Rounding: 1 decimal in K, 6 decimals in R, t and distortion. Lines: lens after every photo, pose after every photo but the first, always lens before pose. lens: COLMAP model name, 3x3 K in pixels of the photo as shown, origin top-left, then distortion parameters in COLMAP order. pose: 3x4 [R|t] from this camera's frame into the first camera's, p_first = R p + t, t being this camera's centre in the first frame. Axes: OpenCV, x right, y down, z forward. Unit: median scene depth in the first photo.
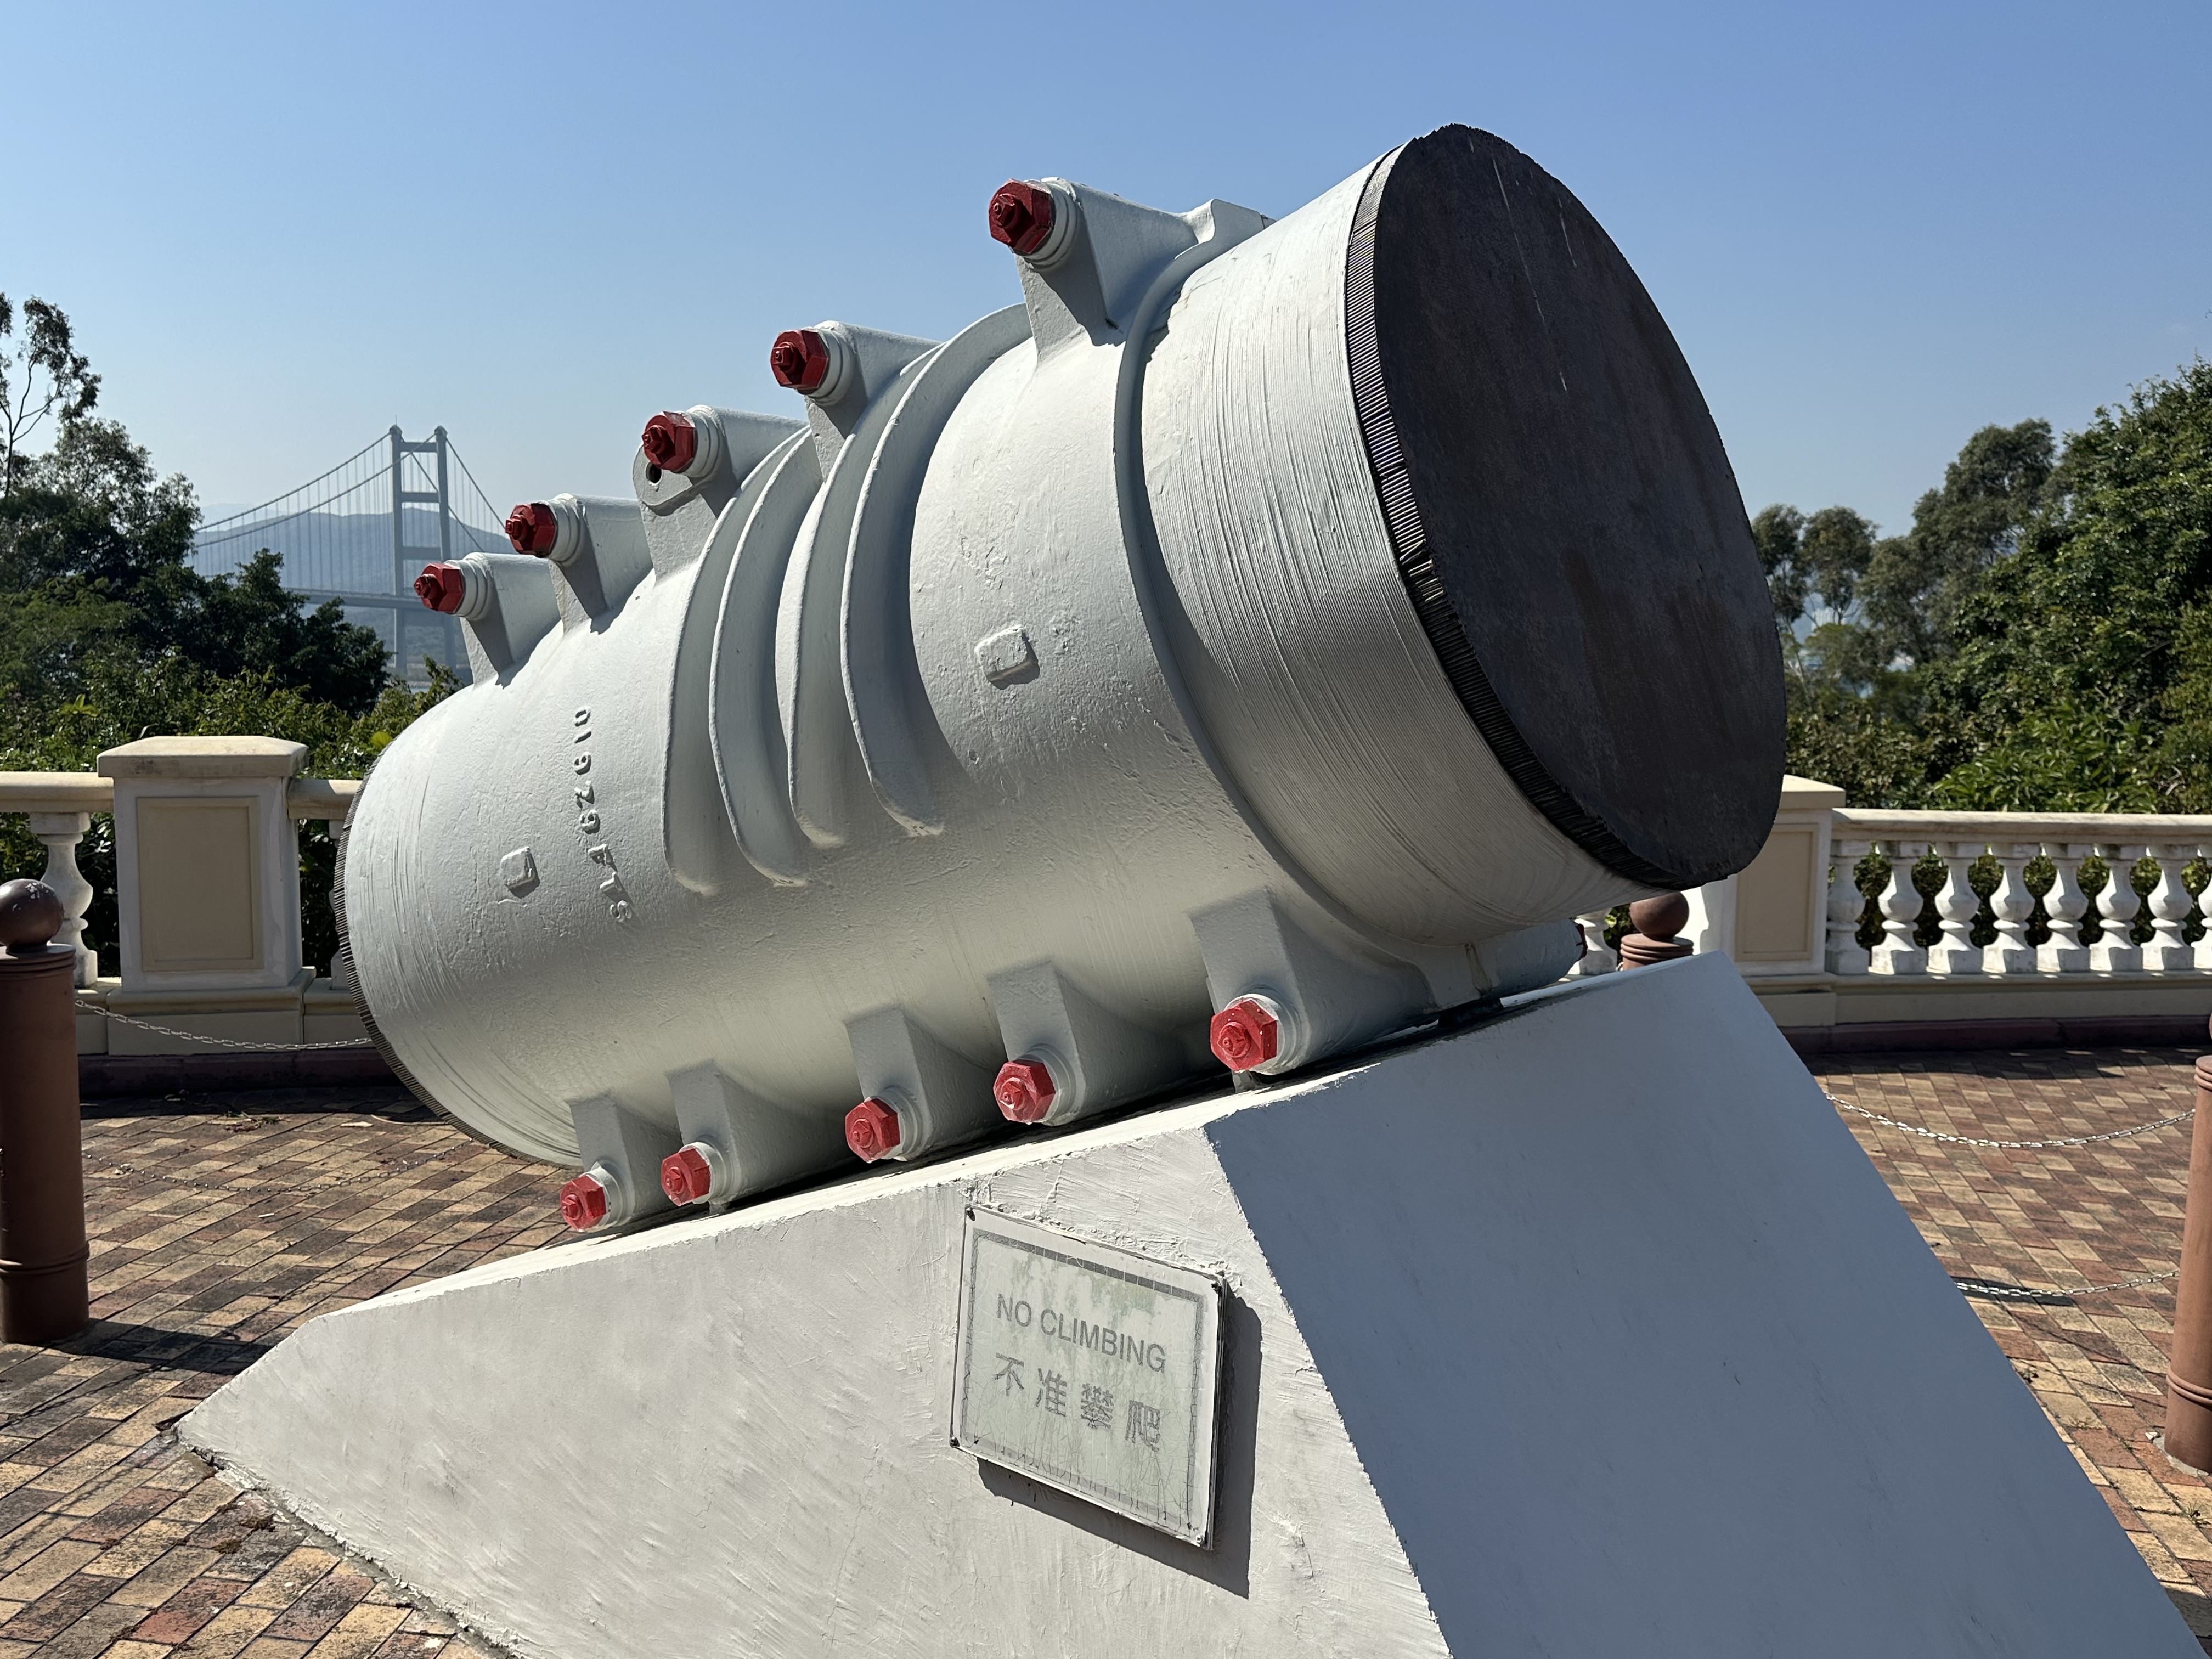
lens RADIAL K [[1944.7, 0, 1099.8], [0, 1944.7, 802.0], [0, 0, 1]] dist [0.046386, -0.088764]
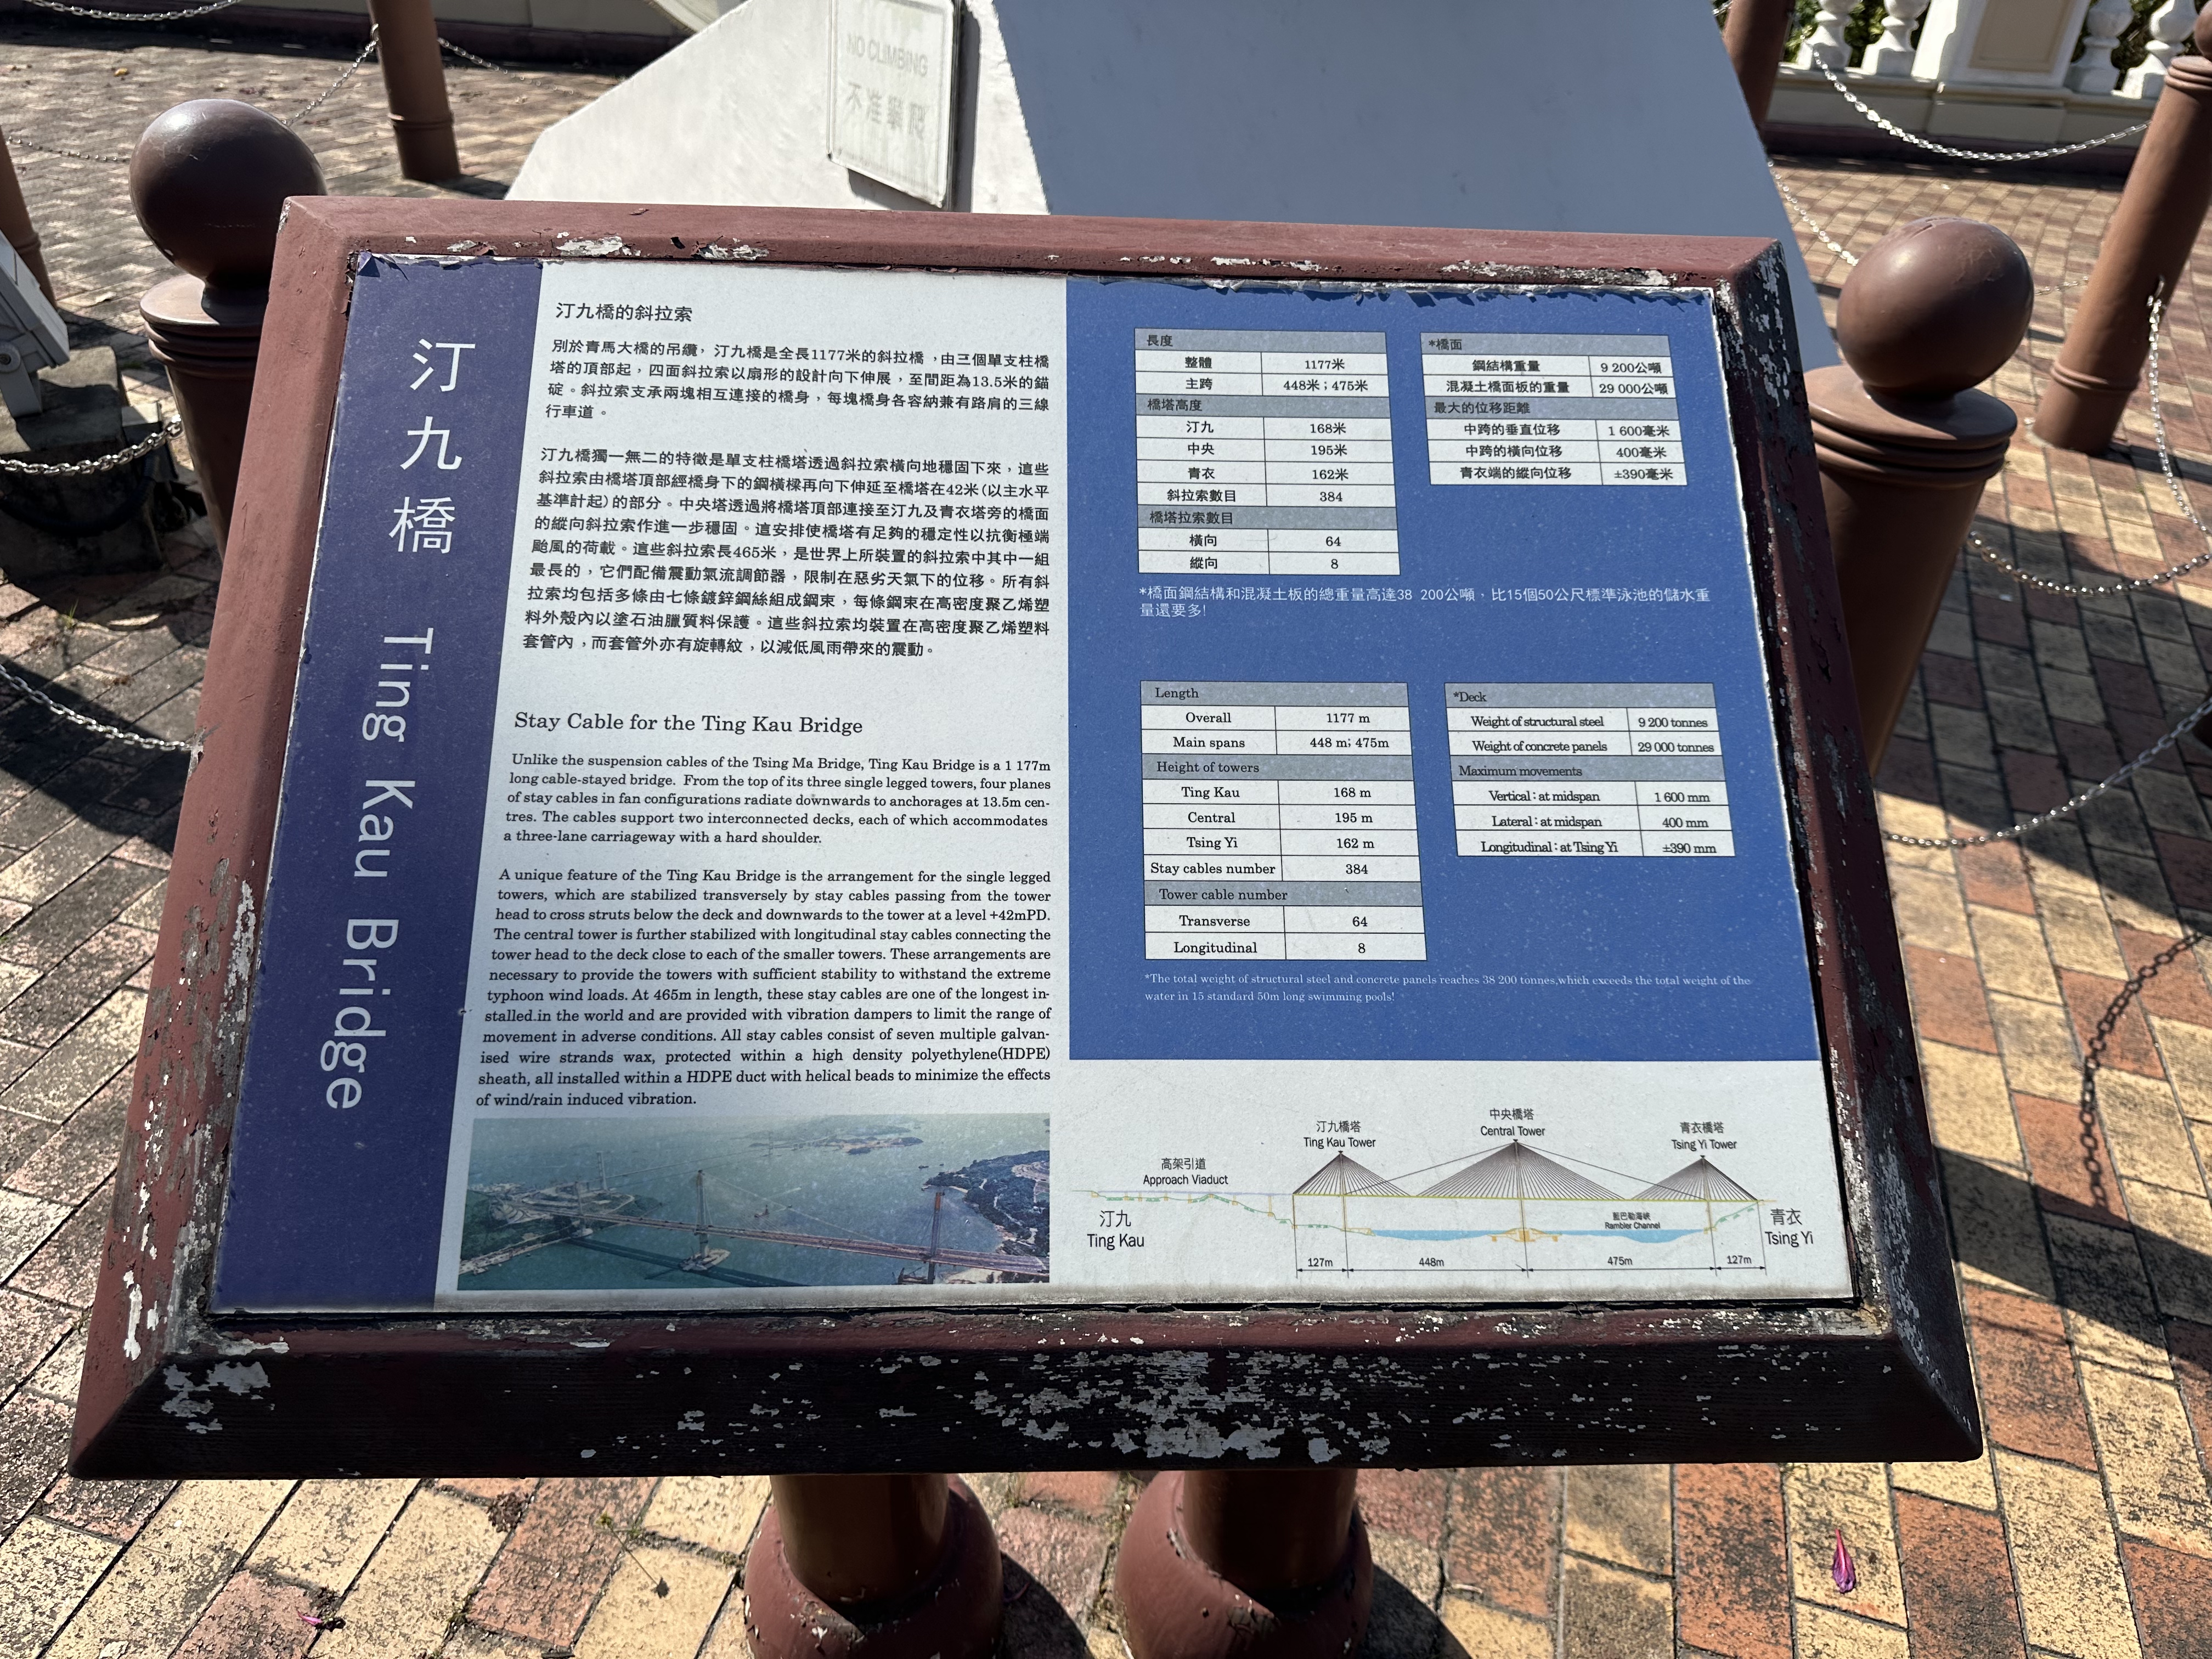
lens RADIAL K [[1592.1, 0, 1084.8], [0, 1592.1, 842.6], [0, 0, 1]] dist [0.036286, -0.023370]
pose [[0.963736, 0.171536, -0.204424, 0.353785], [-0.054608, 0.876594, 0.478122, 0.171928], [0.261212, -0.449620, 0.854172, -0.120574]]
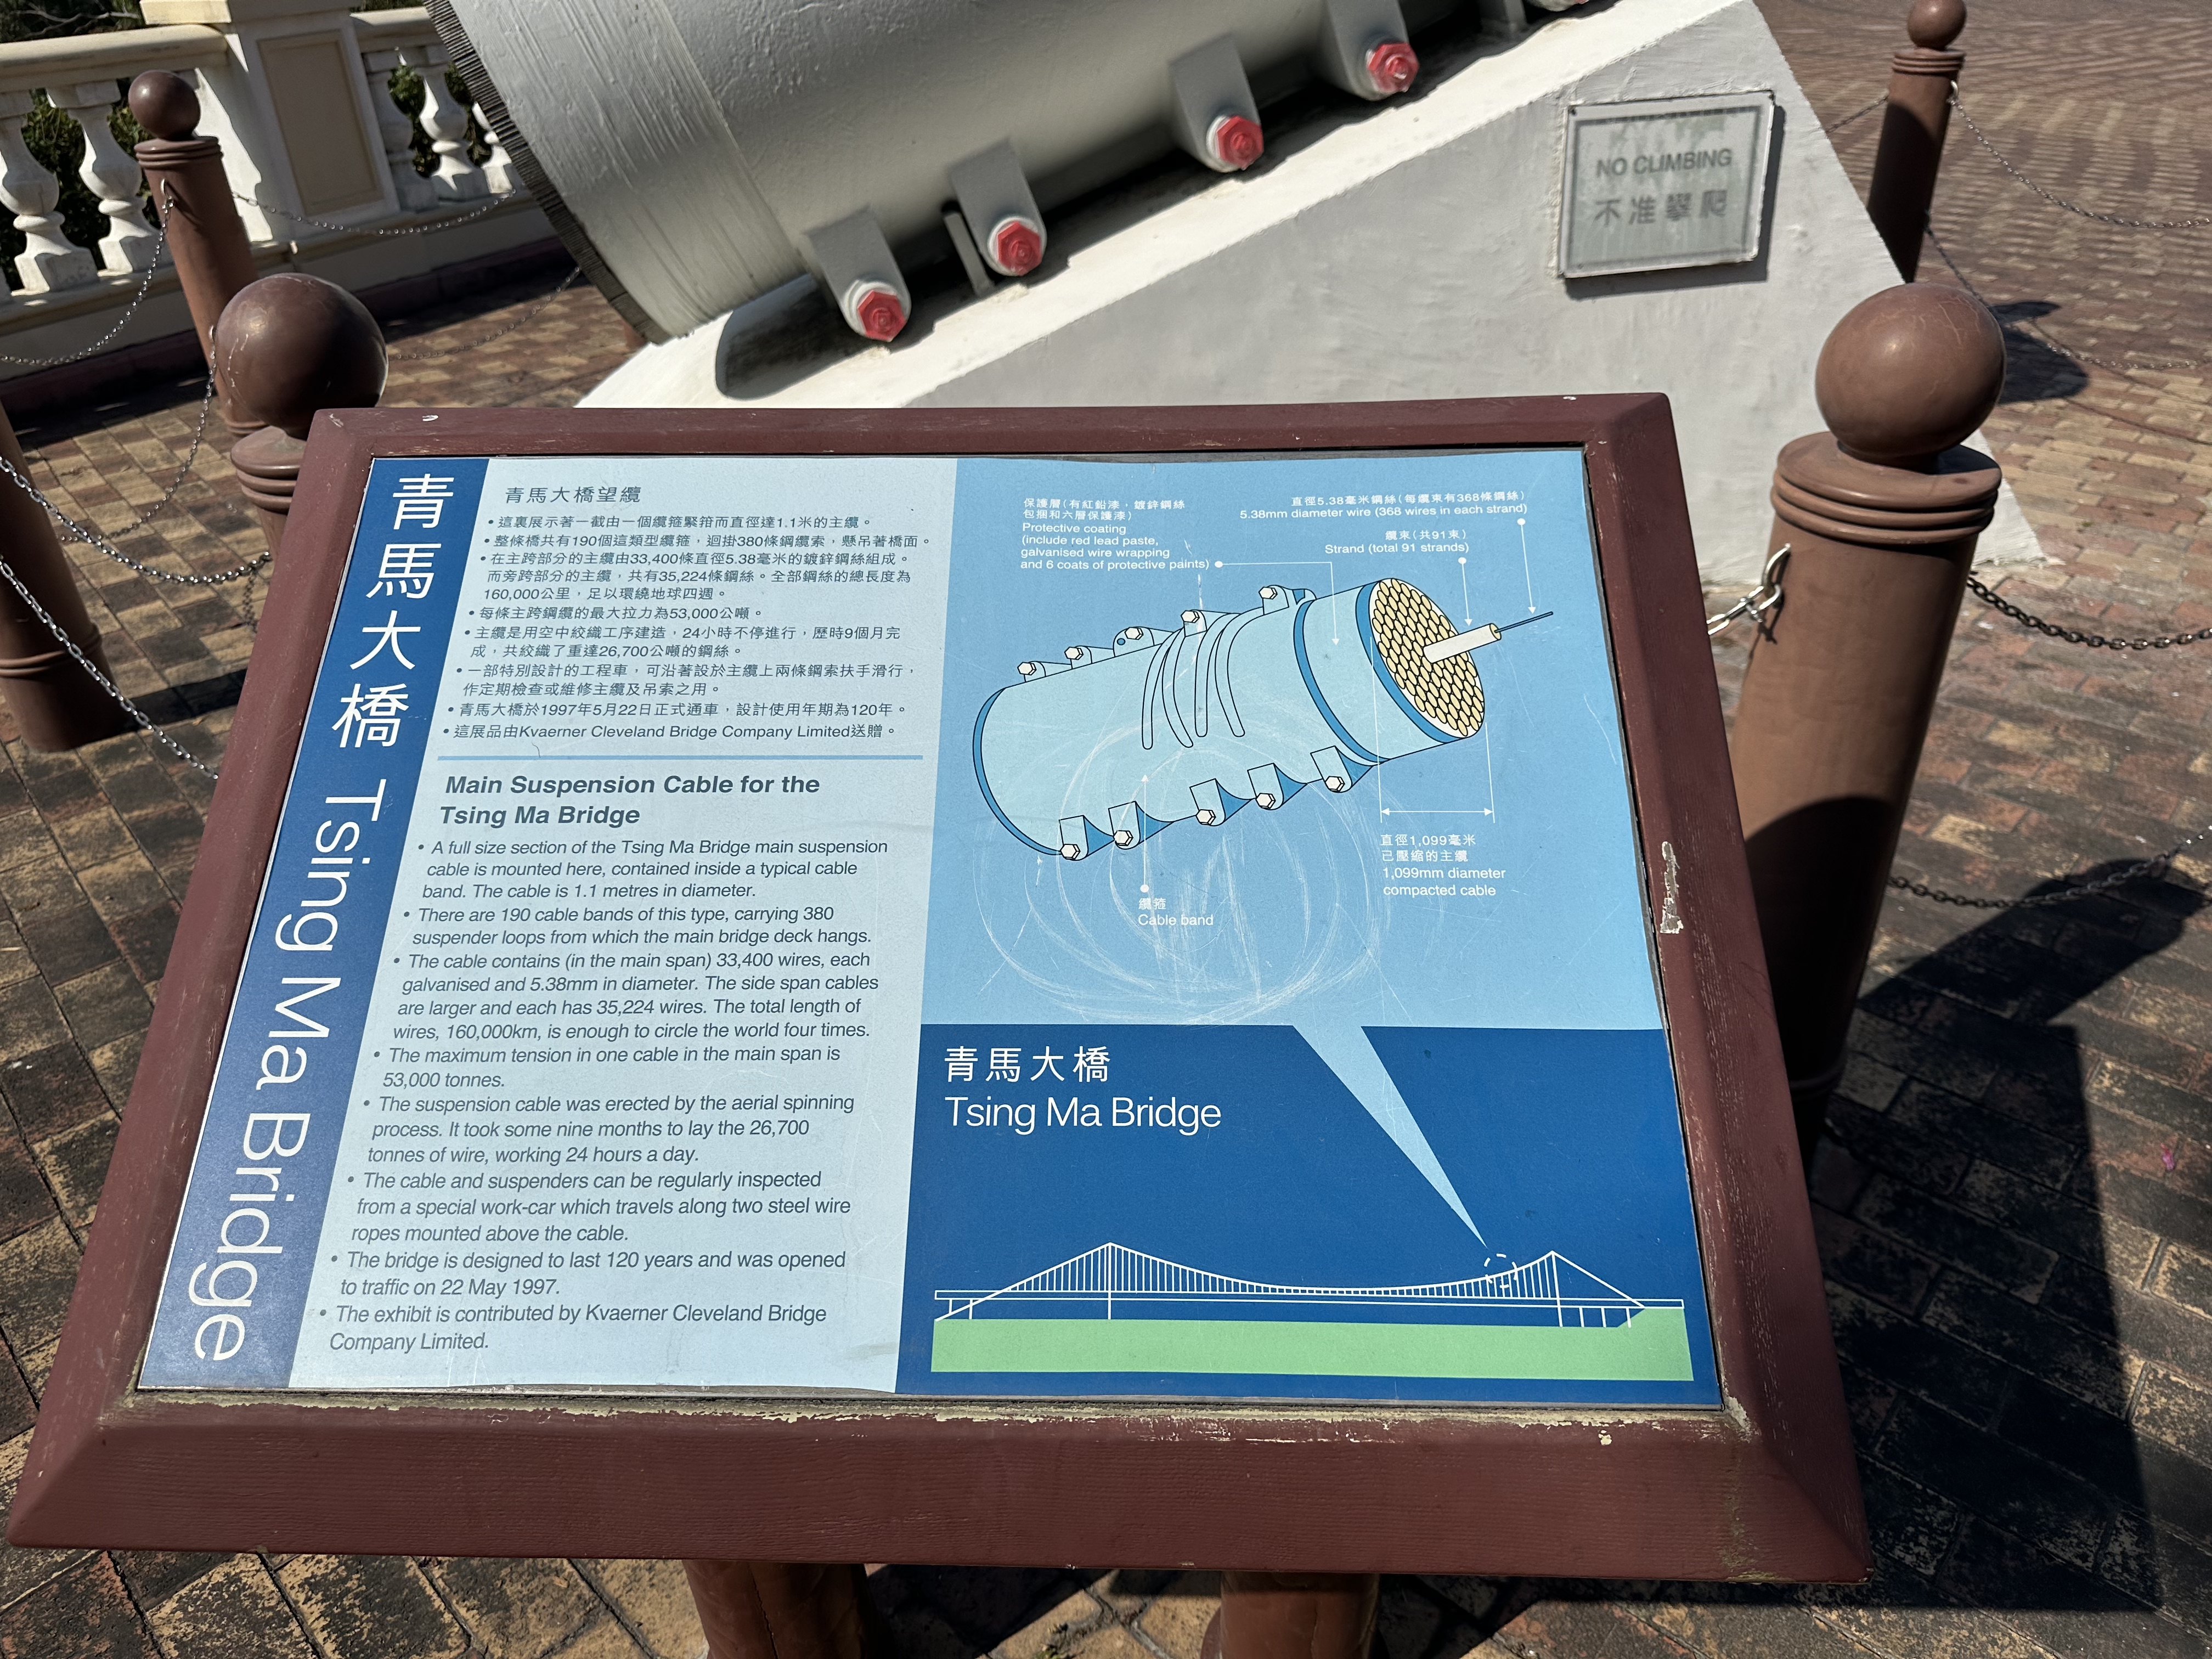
lens RADIAL K [[1592.1, 0, 1094.5], [0, 1592.1, 825.4], [0, 0, 1]] dist [0.036286, -0.023370]
pose [[0.629568, -0.437963, 0.641742, -1.113867], [0.121643, 0.871357, 0.475331, 0.051524], [-0.767364, -0.221190, 0.601854, 0.362968]]
